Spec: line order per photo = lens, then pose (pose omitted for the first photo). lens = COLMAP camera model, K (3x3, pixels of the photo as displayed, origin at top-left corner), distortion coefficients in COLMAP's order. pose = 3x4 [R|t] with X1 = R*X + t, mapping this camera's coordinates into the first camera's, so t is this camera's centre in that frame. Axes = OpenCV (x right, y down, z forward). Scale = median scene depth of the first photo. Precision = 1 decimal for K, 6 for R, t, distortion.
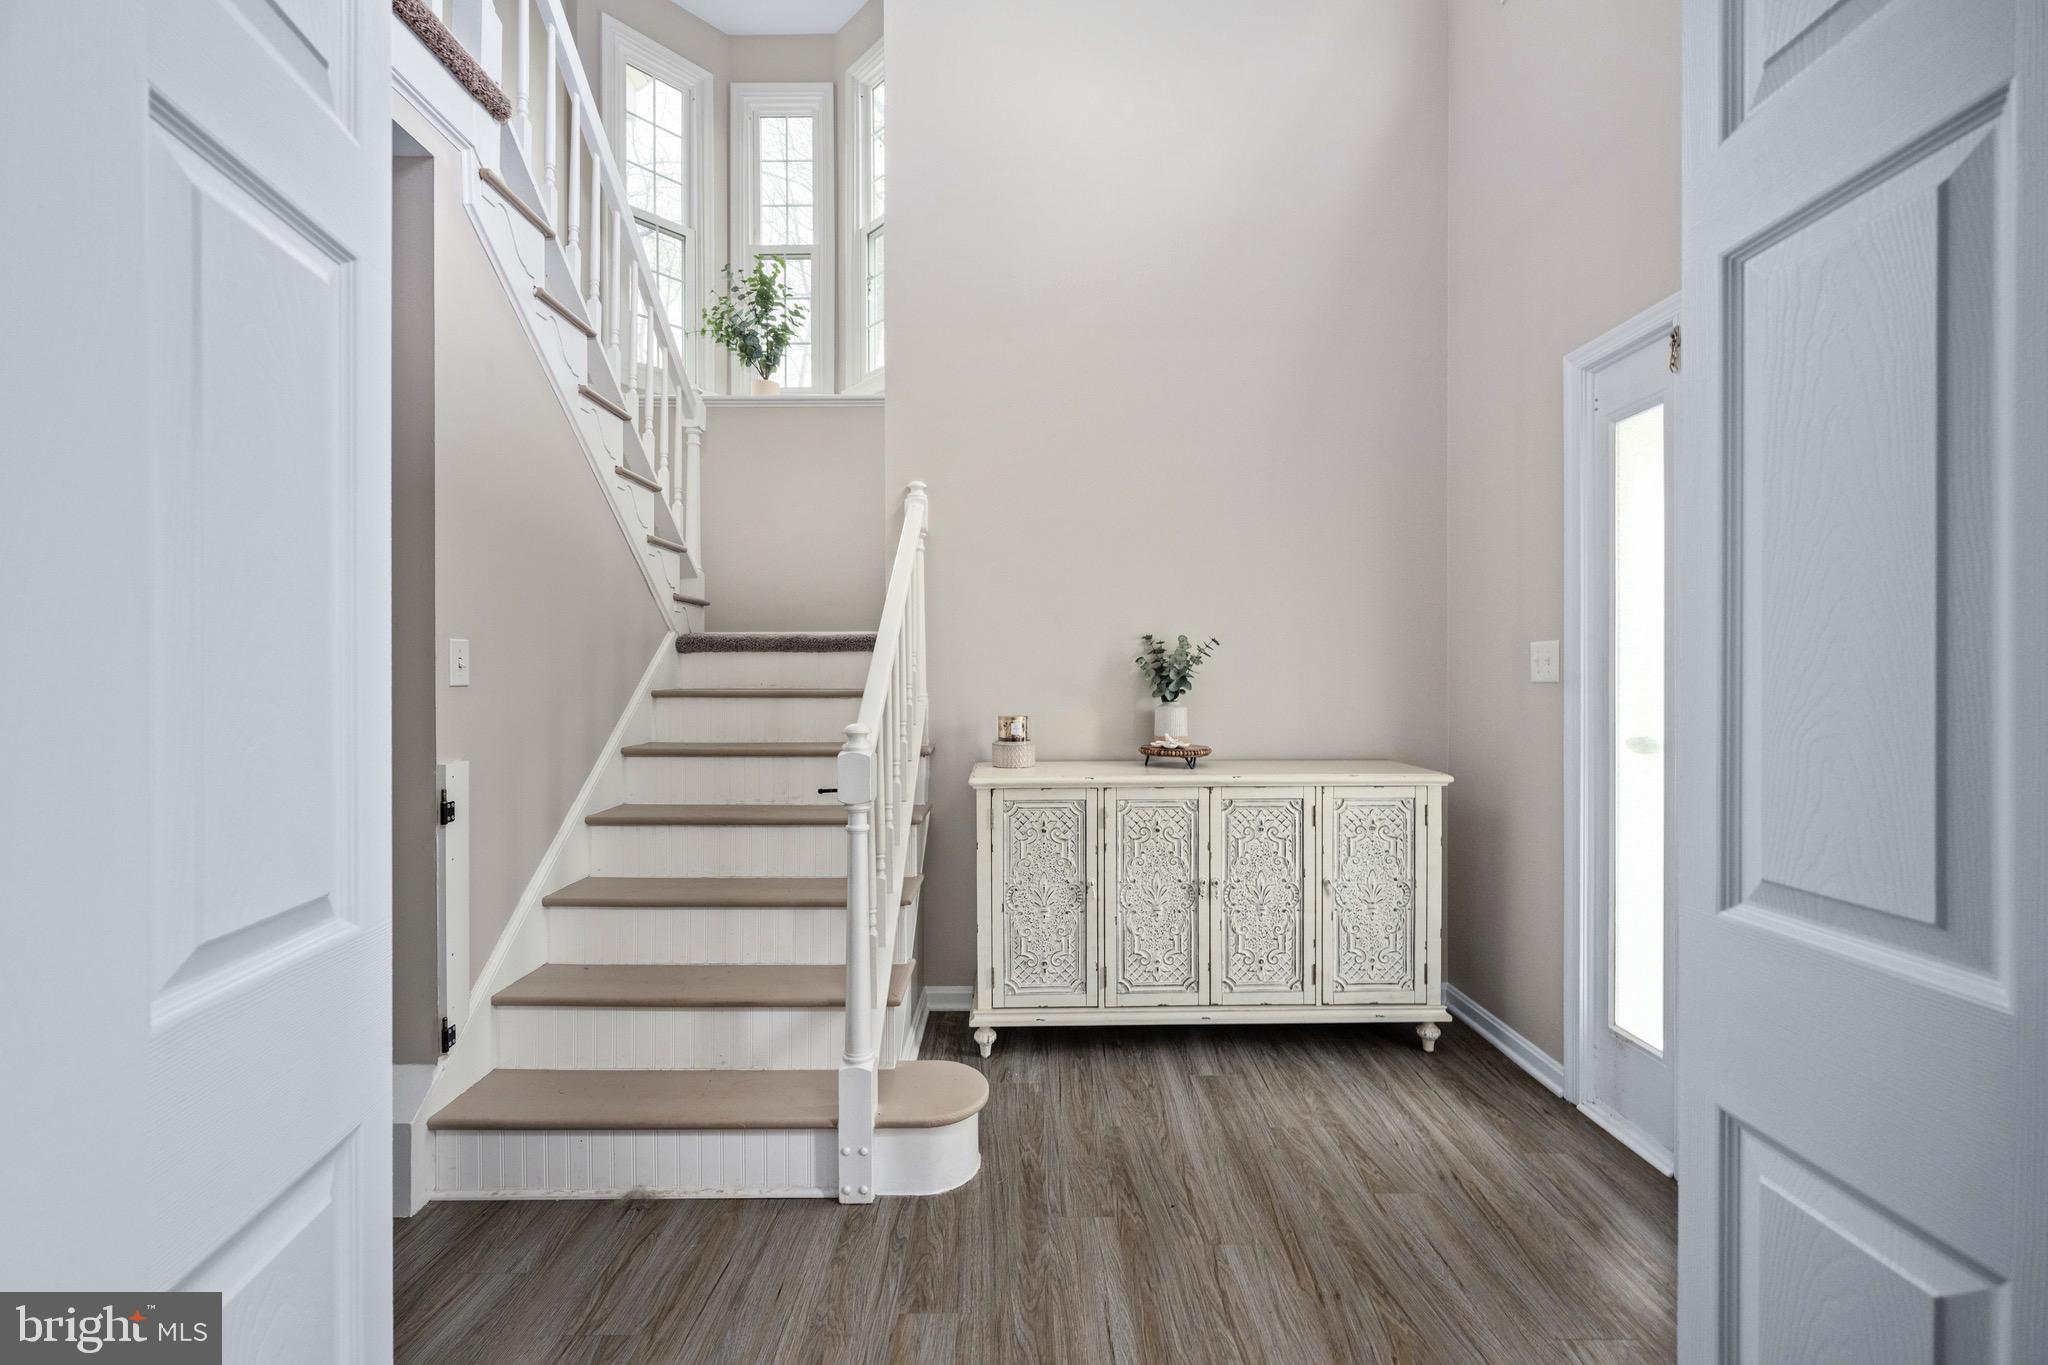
lens RADIAL K [[843.6, 0, 1020.8], [0, 843.6, 684.6], [0, 0, 1]] dist [-0.001000, -0.000592]
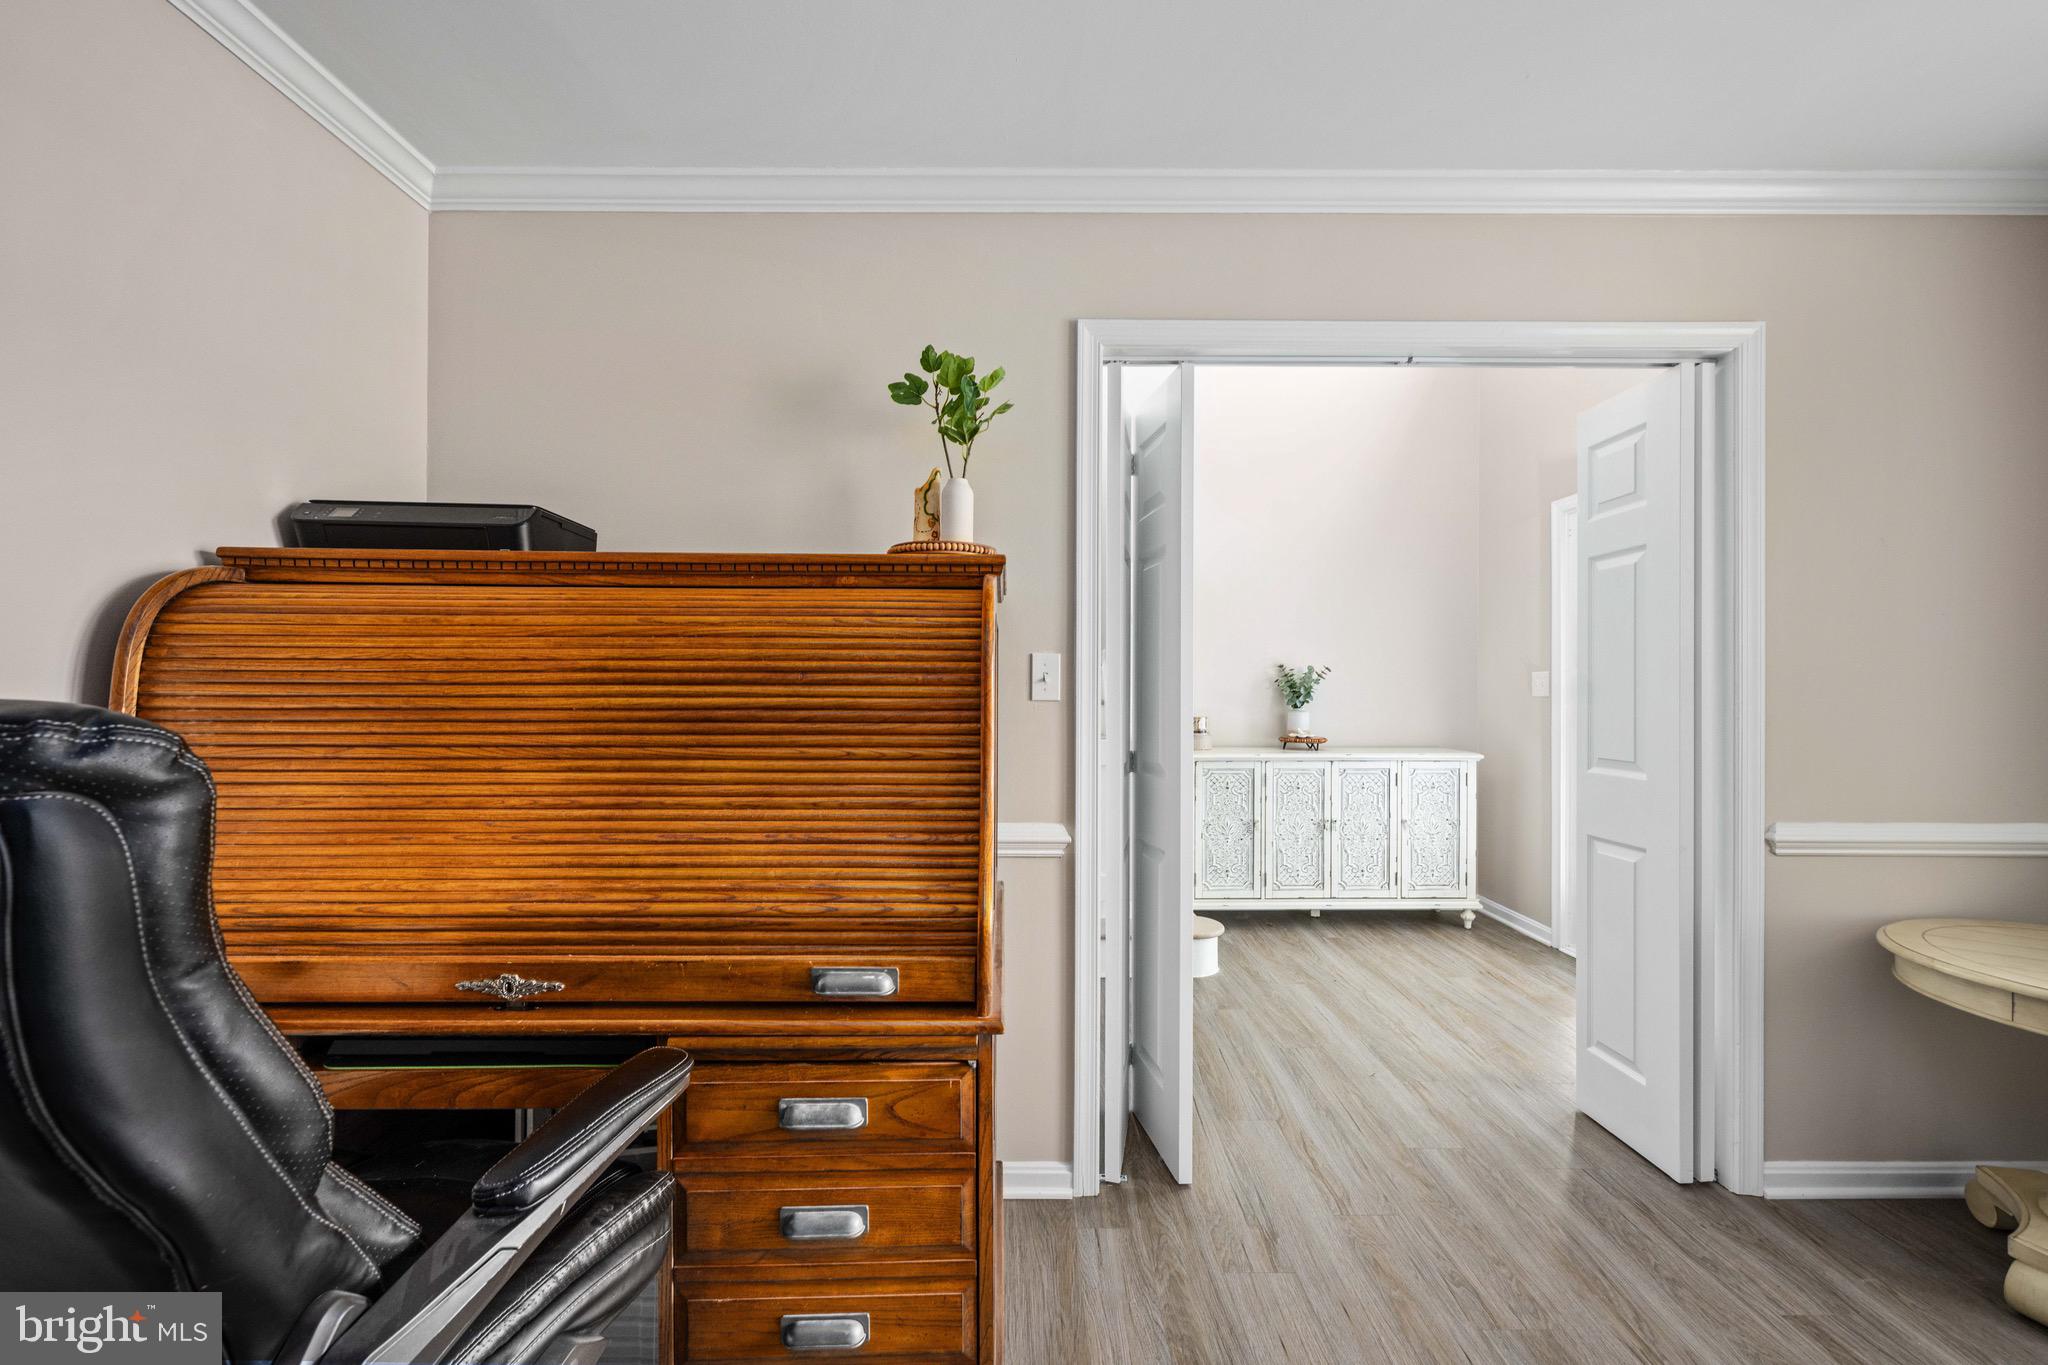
lens RADIAL K [[843.6, 0, 1027.2], [0, 843.6, 686.1], [0, 0, 1]] dist [-0.001000, -0.000592]
pose [[0.999970, 0.007161, -0.003005, -0.349183], [-0.007202, 0.999880, -0.013724, 0.005073], [0.002907, 0.013745, 0.999901, -0.604547]]
